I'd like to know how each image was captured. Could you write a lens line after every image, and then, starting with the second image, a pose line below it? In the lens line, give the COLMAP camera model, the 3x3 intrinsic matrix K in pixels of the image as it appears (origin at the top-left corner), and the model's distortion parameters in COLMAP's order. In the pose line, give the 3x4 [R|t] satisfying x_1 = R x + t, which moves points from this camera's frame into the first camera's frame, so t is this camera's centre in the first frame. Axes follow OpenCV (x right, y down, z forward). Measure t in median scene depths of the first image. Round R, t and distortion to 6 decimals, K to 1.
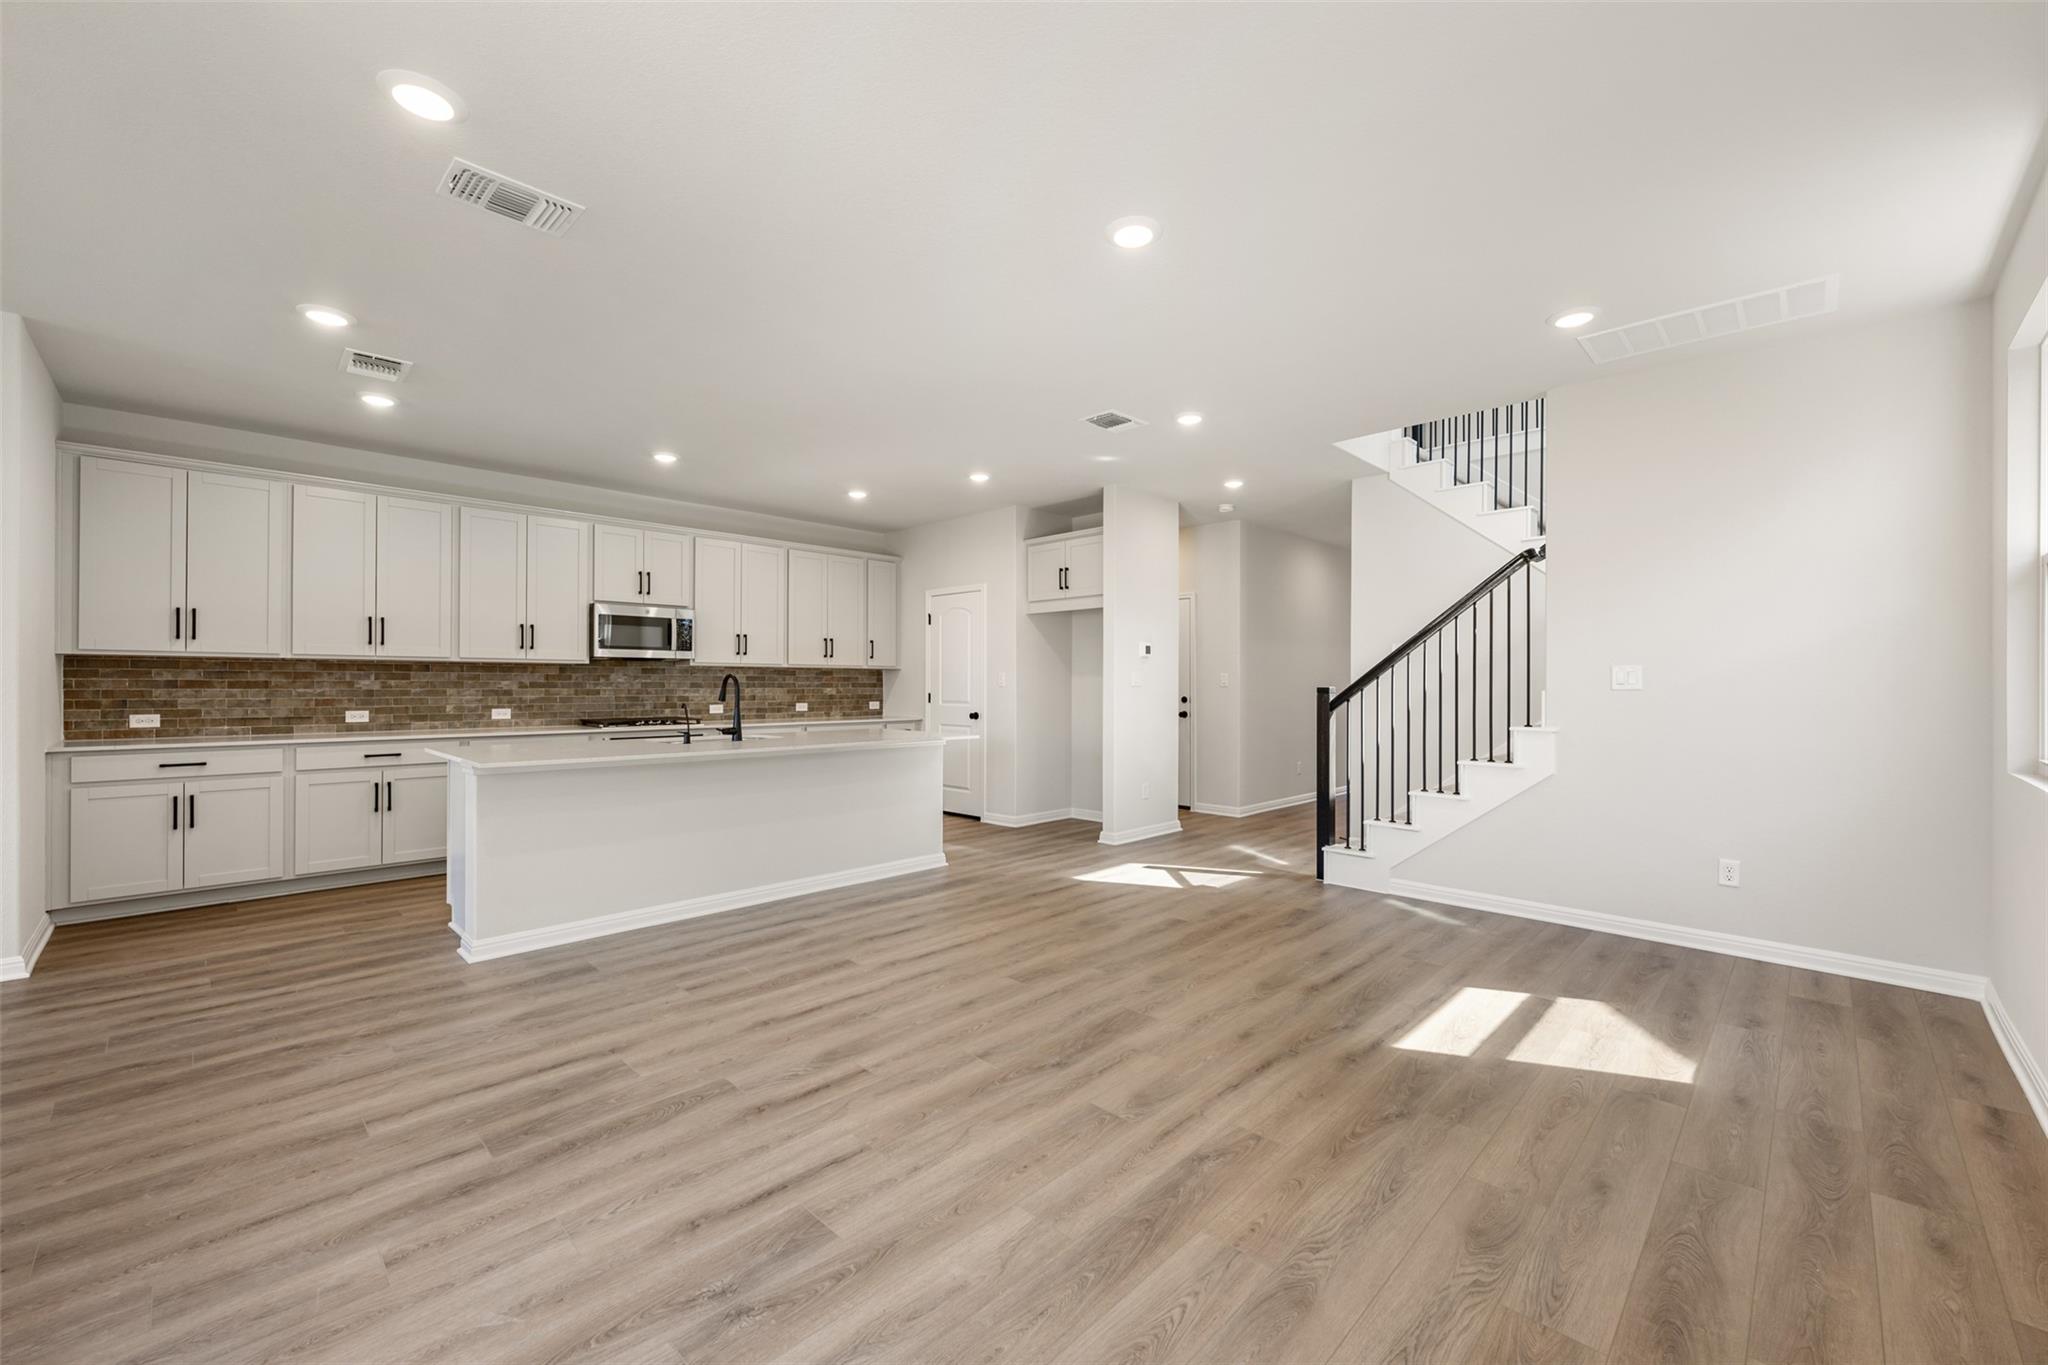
lens RADIAL K [[817.4, 0, 1024.0], [0, 817.4, 682.5], [0, 0, 1]] dist [0.001651, 0.000114]
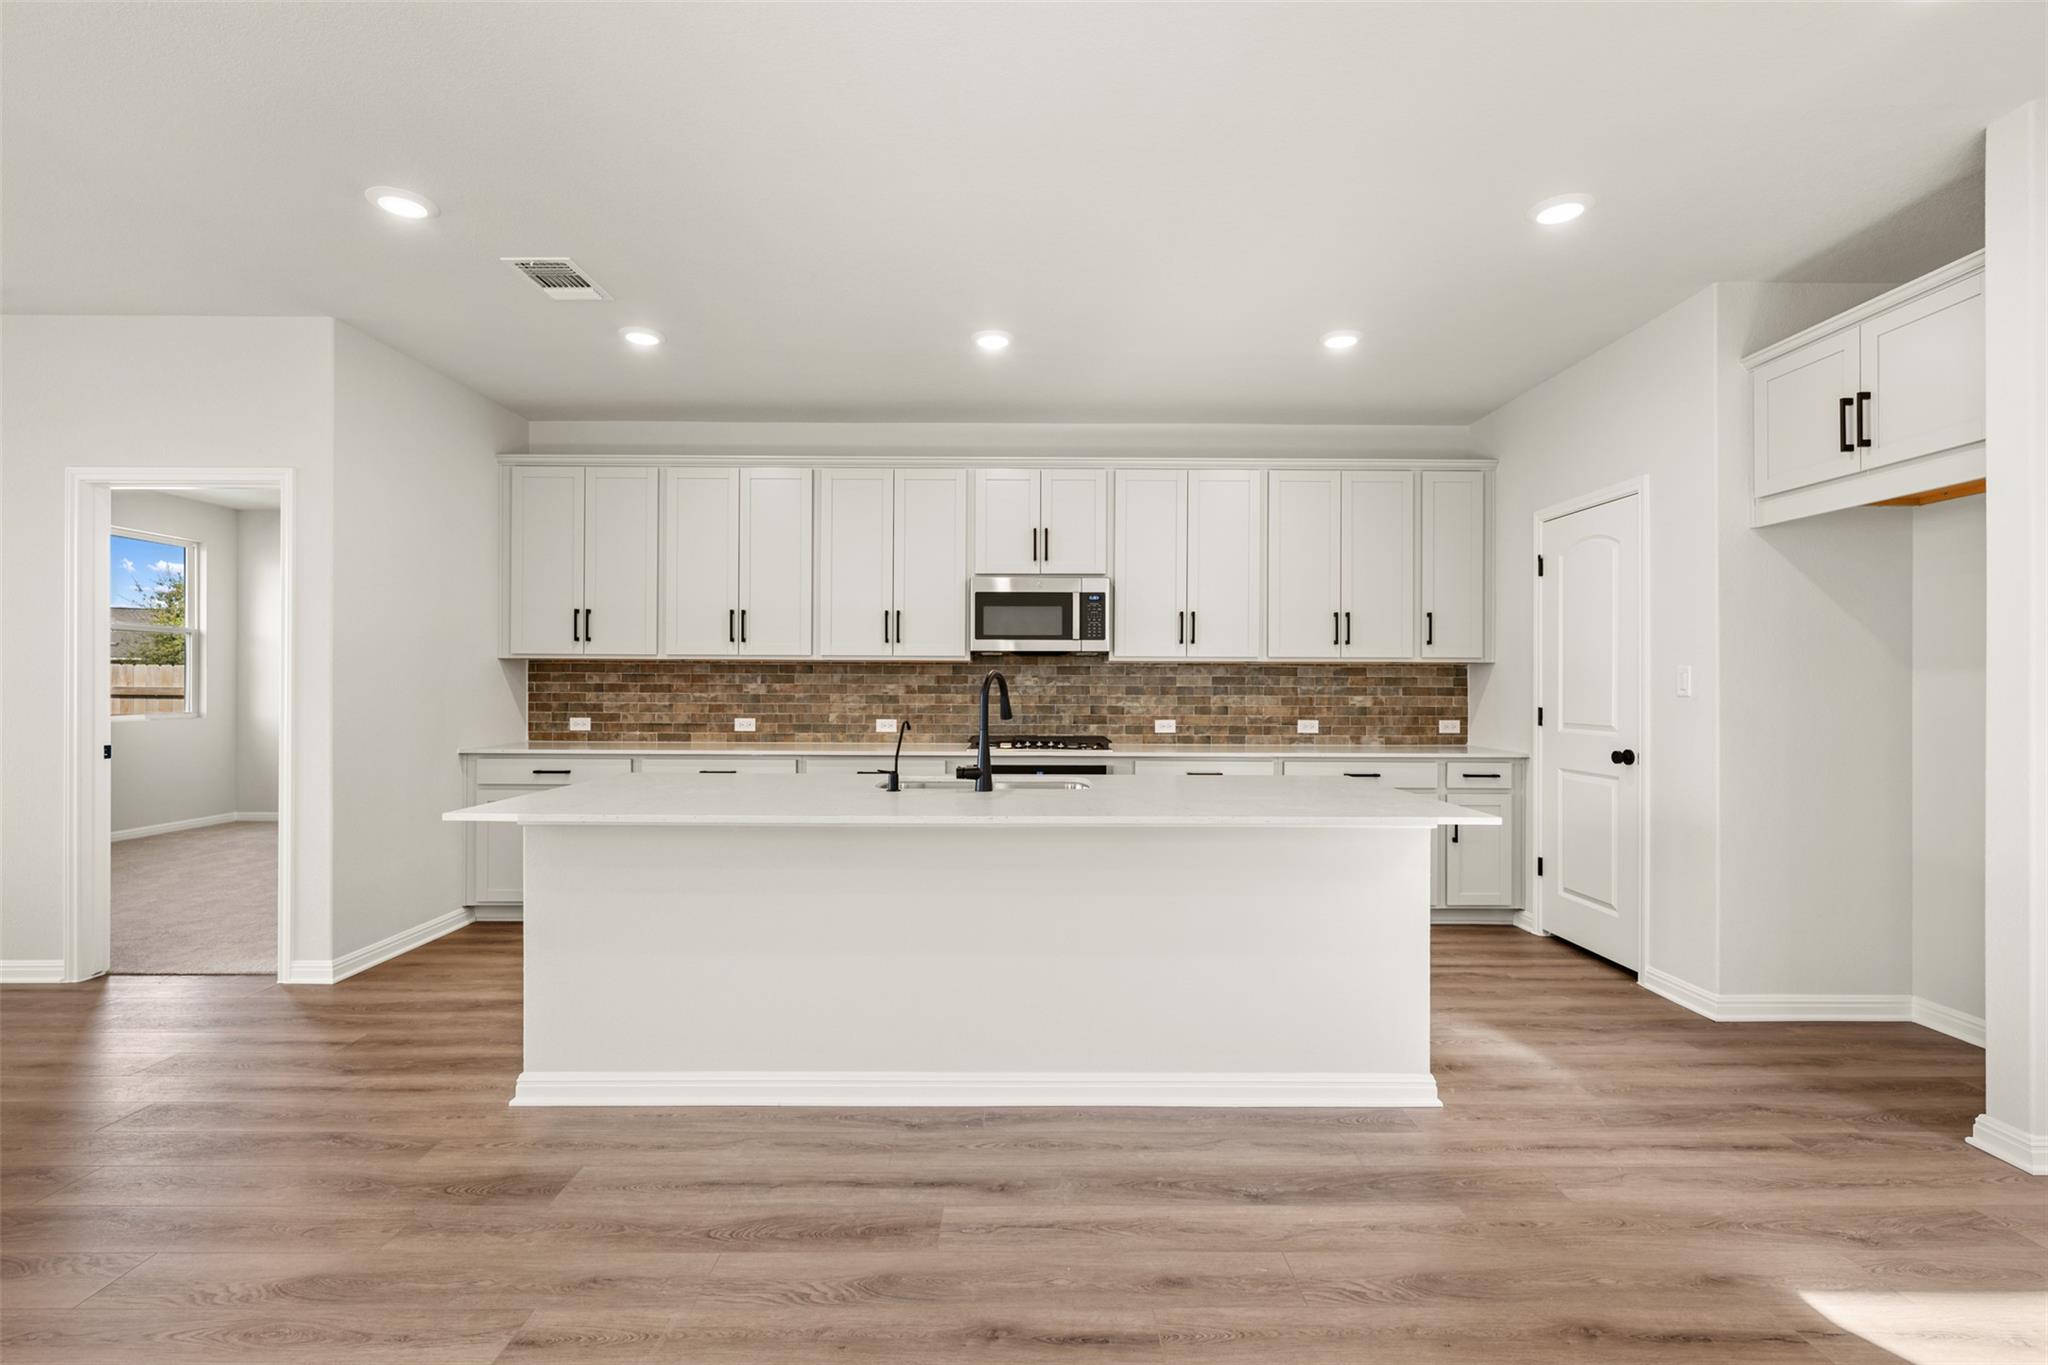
lens RADIAL K [[923.0, 0, 1024.0], [0, 923.0, 682.5], [0, 0, 1]] dist [-0.001985, -0.000071]
pose [[0.703877, -0.002165, -0.710318, 0.107178], [-0.000985, 0.999991, -0.004024, -0.000273], [0.710321, 0.003532, 0.703869, 0.532104]]
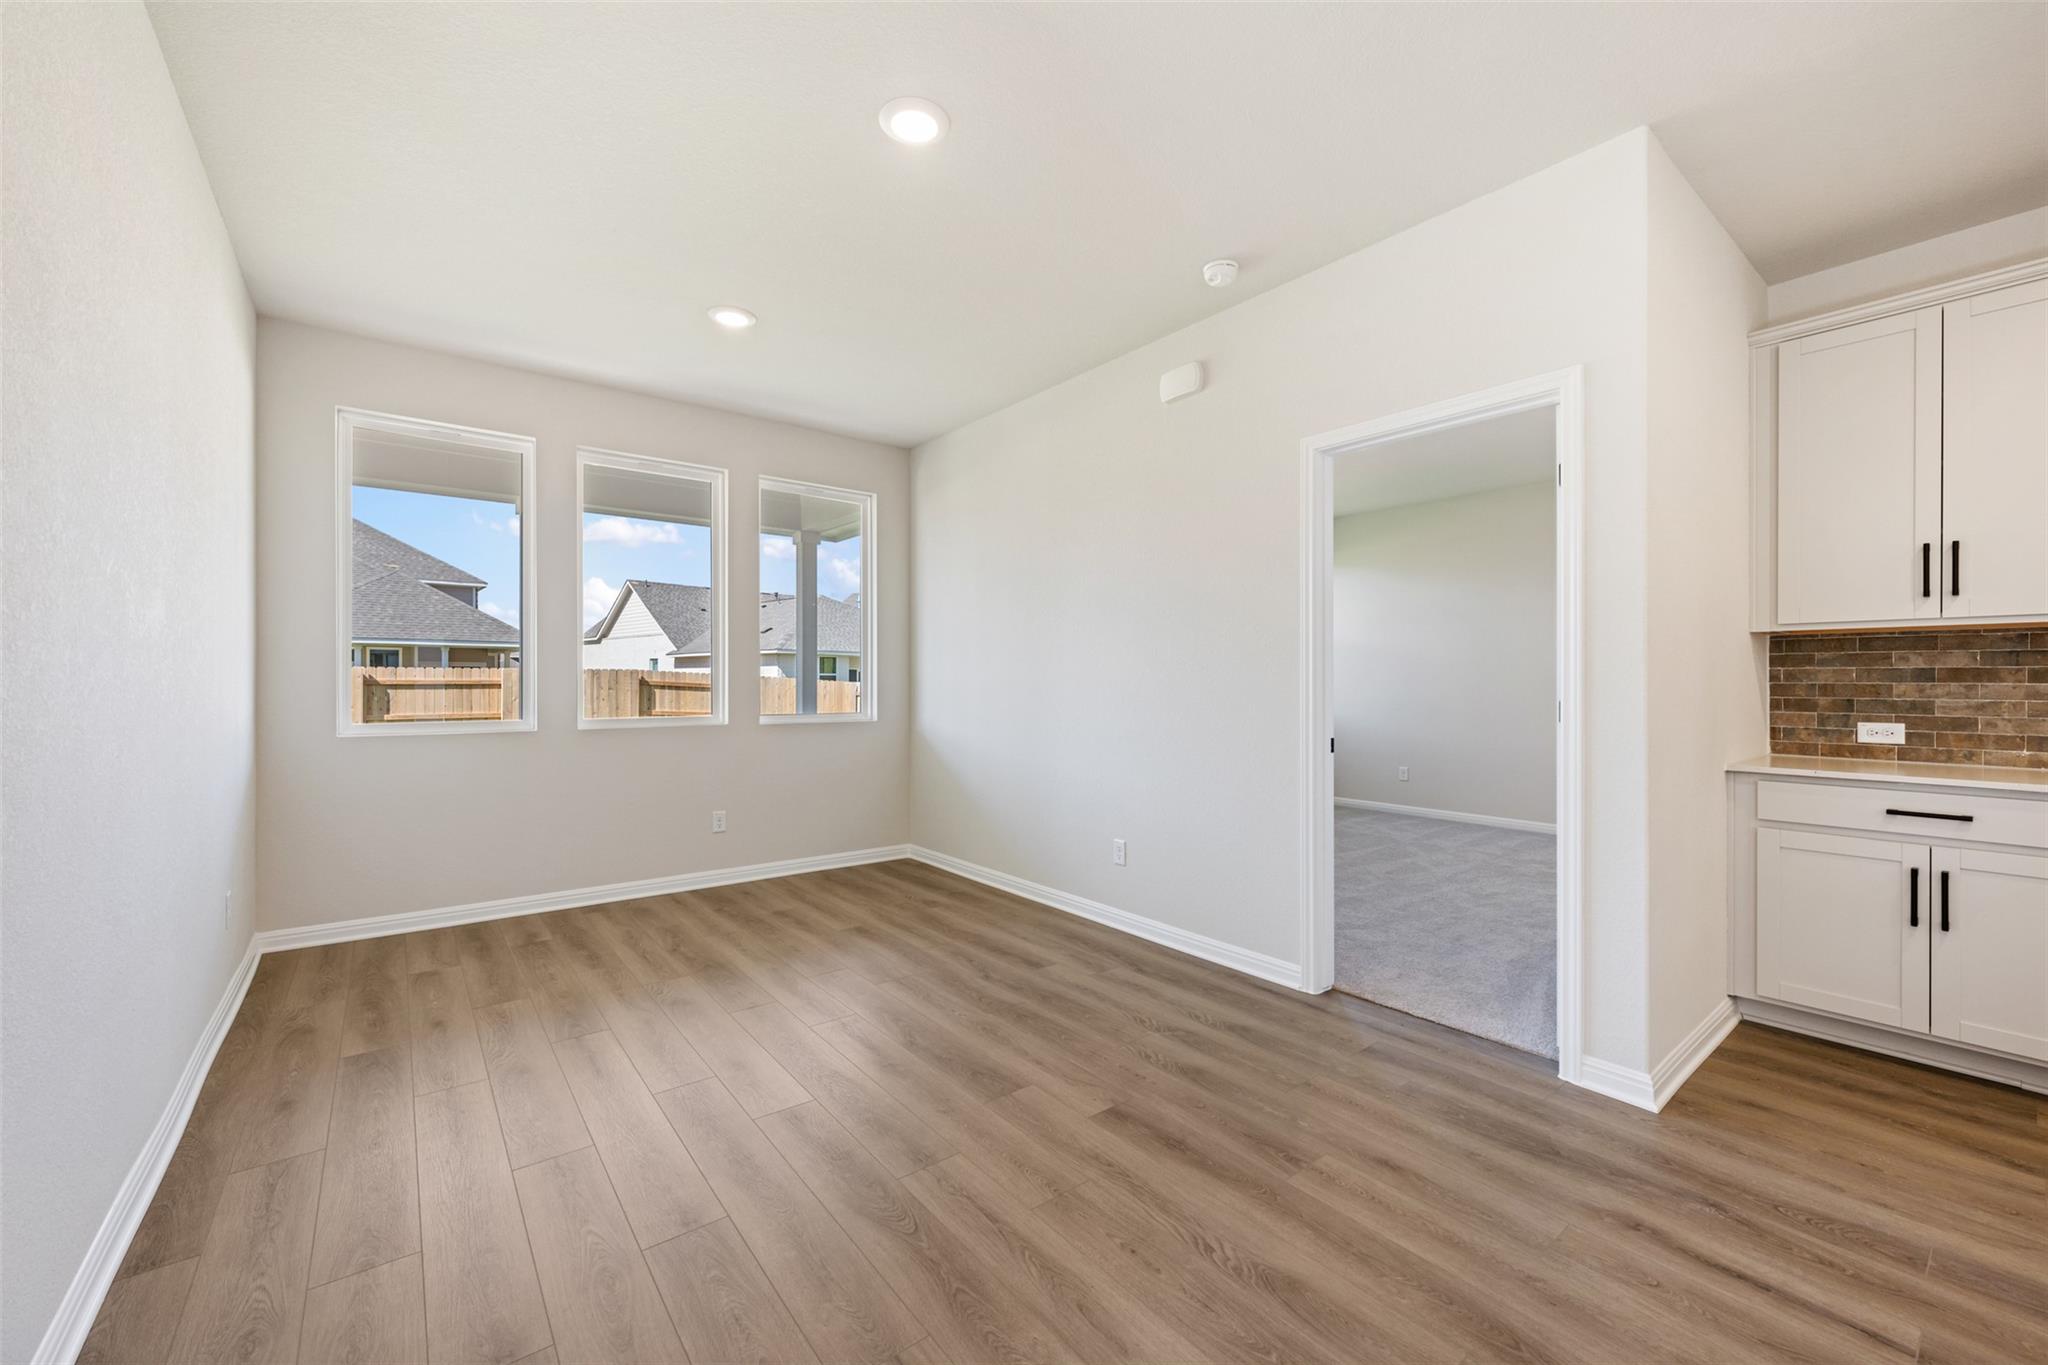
lens RADIAL K [[804.6, 0, 1024.0], [0, 804.6, 682.5], [0, 0, 1]] dist [-0.000235, -0.000091]
pose [[-0.128945, -0.002044, -0.991650, -0.331106], [-0.000796, 0.999998, -0.001958, 0.008556], [0.991651, 0.000537, -0.128946, 0.378994]]
